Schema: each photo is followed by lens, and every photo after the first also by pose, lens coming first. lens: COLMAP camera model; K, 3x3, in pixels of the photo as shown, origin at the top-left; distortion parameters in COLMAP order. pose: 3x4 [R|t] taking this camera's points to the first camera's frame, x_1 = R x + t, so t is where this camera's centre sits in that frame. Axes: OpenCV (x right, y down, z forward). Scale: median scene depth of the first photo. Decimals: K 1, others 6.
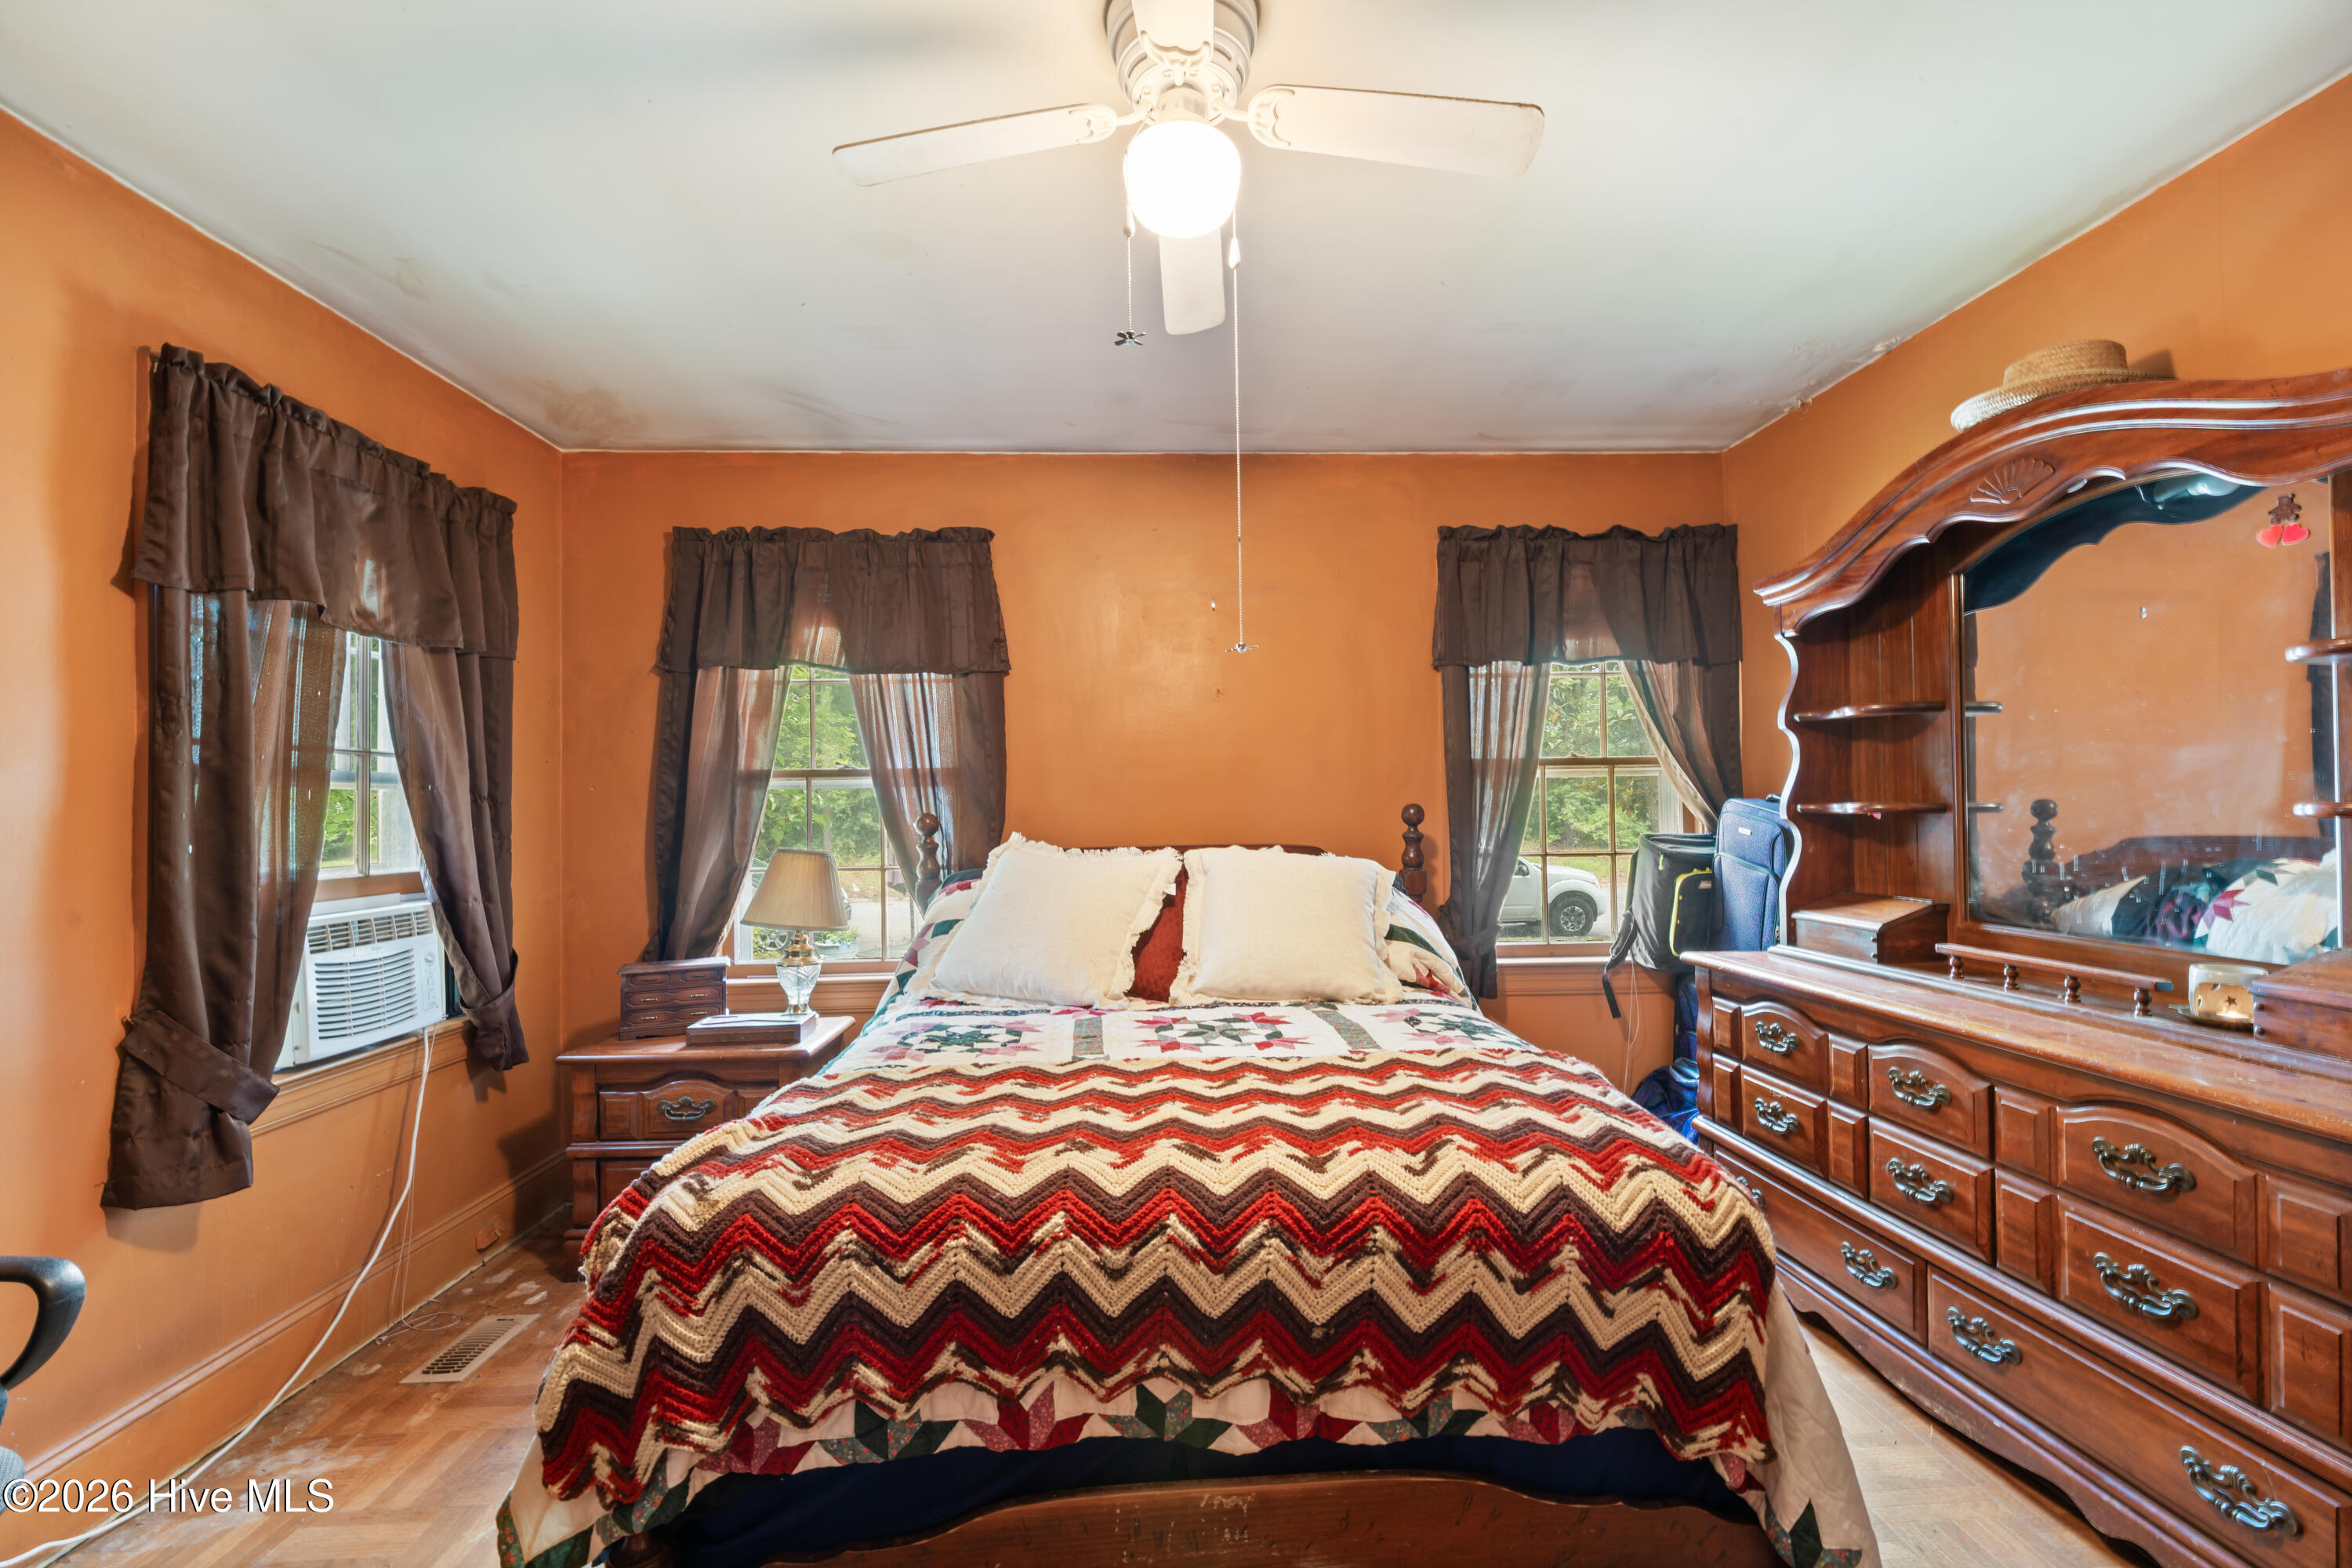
lens RADIAL K [[980.8, 0, 1182.7], [0, 980.8, 789.4], [0, 0, 1]] dist [0.003474, -0.003440]
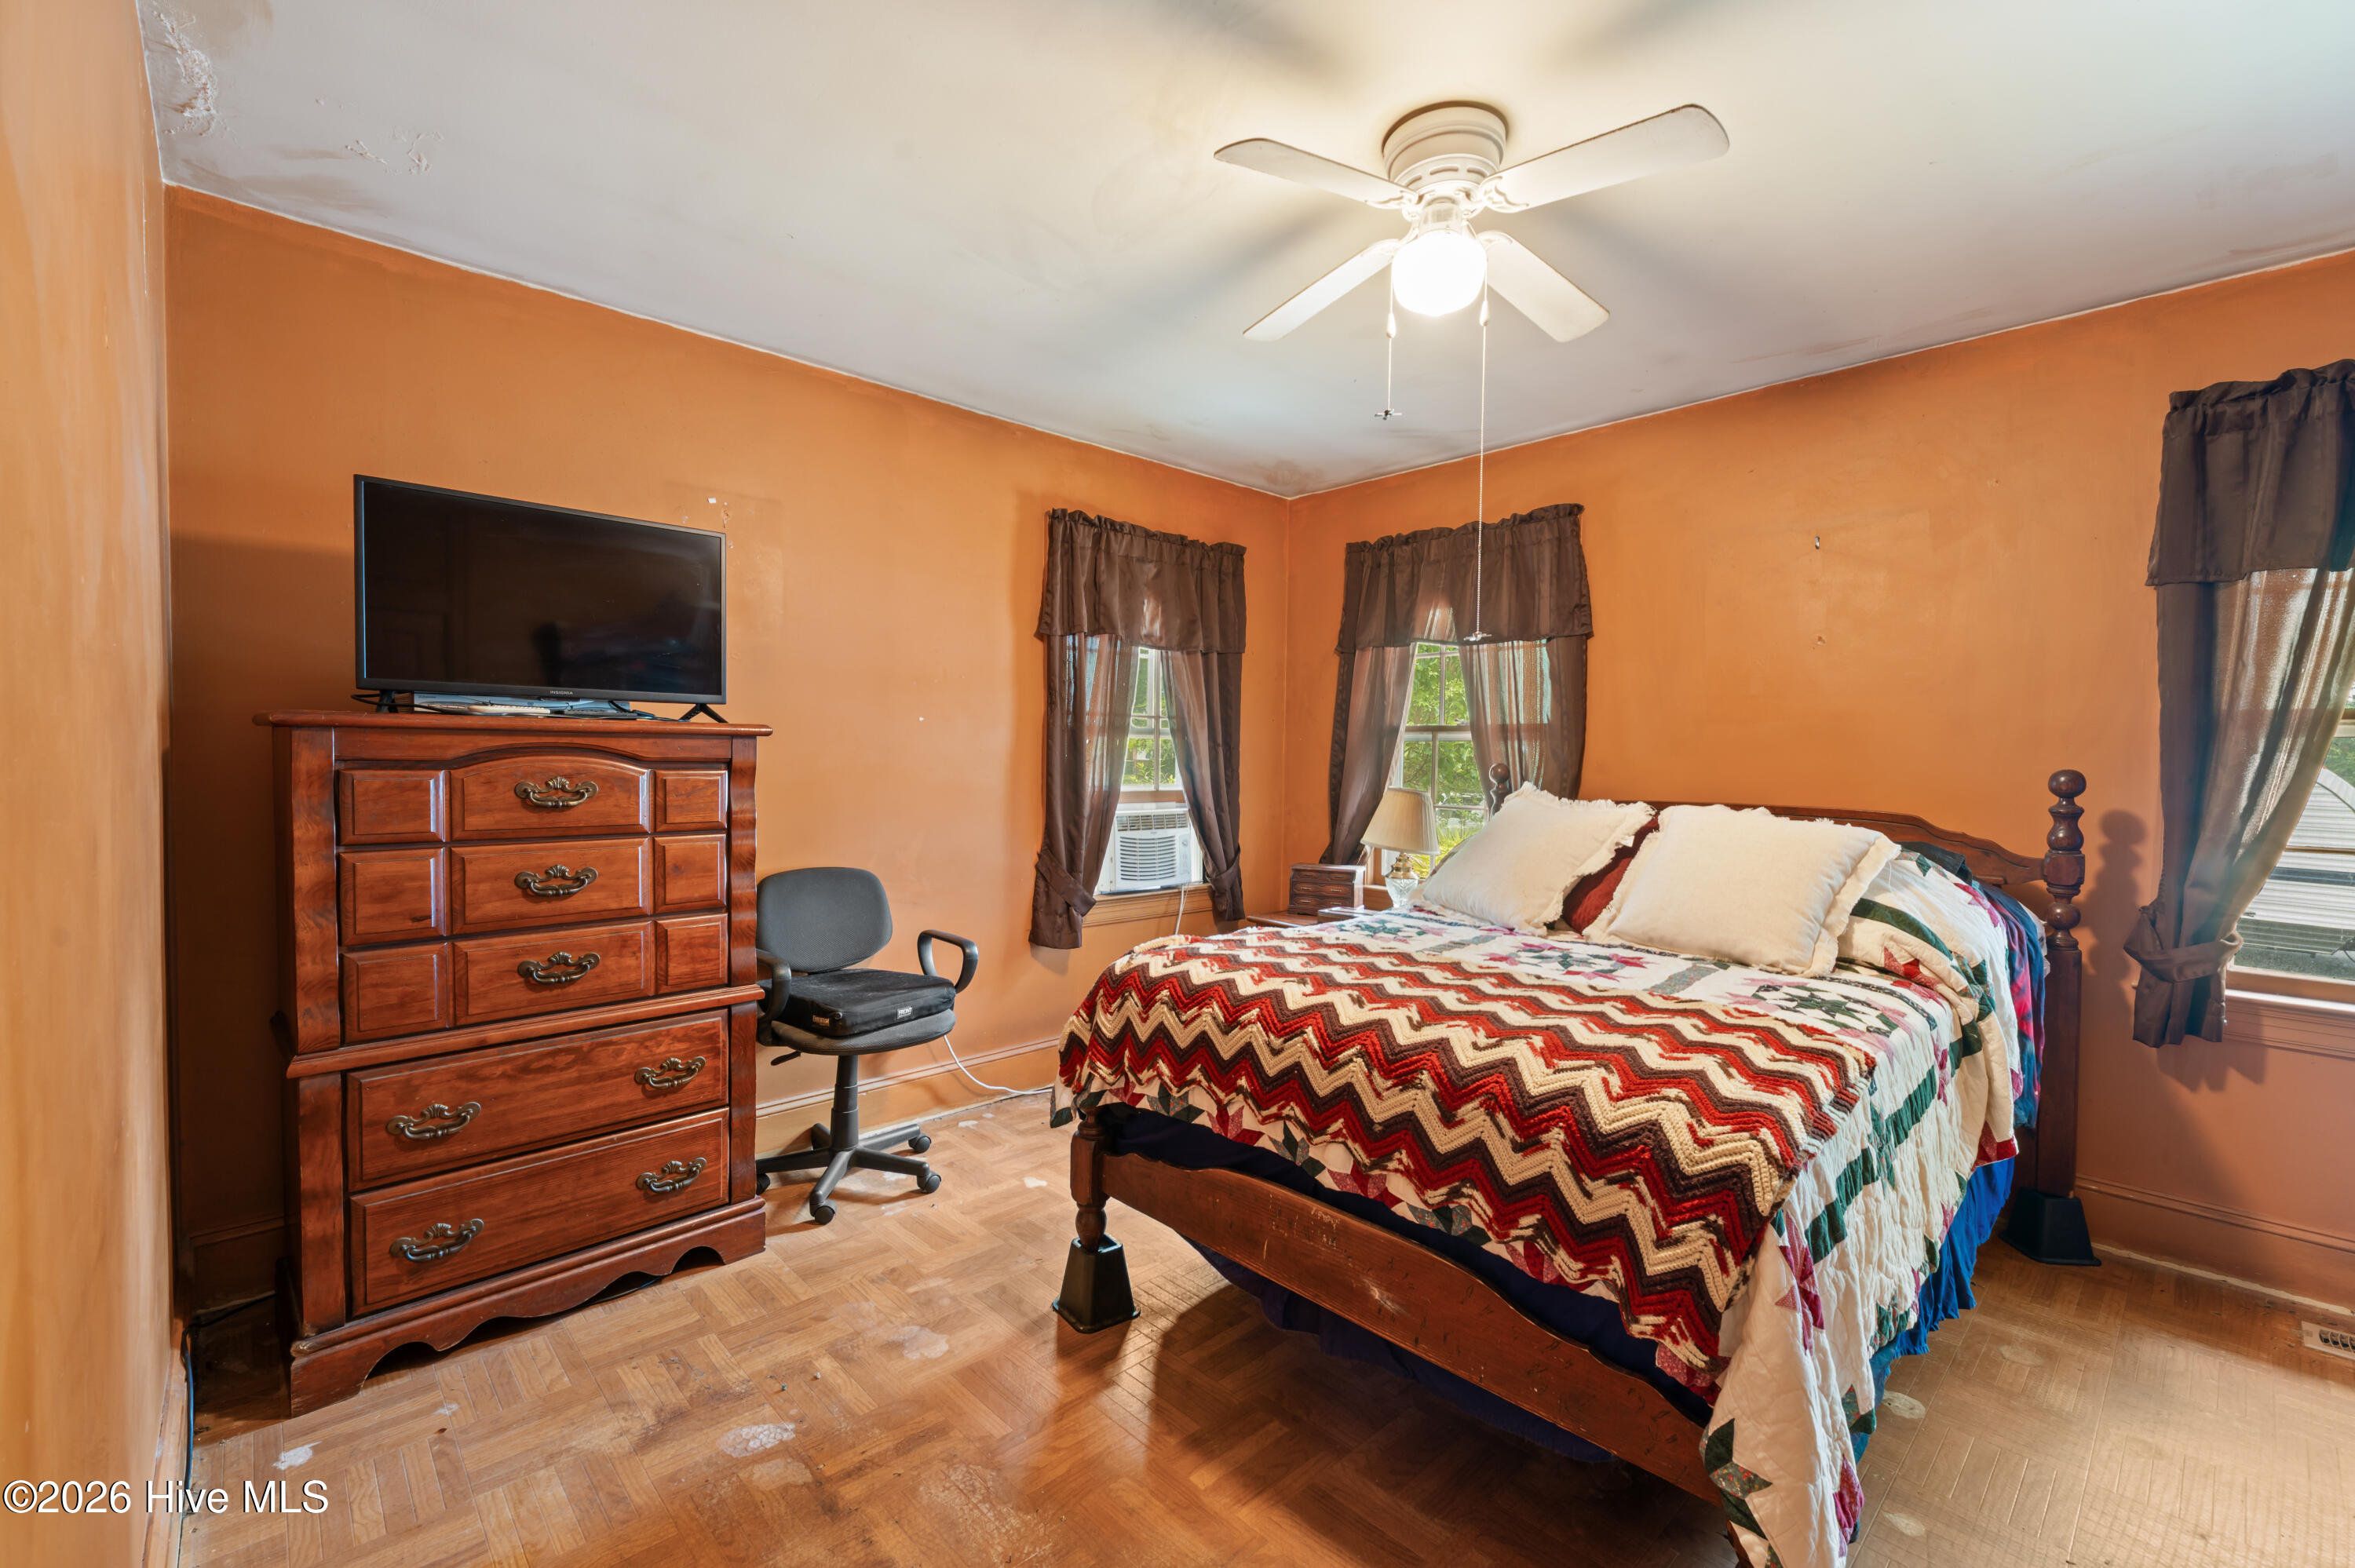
lens RADIAL K [[981.9, 0, 1171.8], [0, 981.9, 785.6], [0, 0, 1]] dist [0.003474, -0.003440]
pose [[0.646415, 0.047157, -0.761528, 0.595261], [-0.008987, 0.998490, 0.054201, -0.014357], [0.762933, -0.028193, 0.645862, -0.086357]]
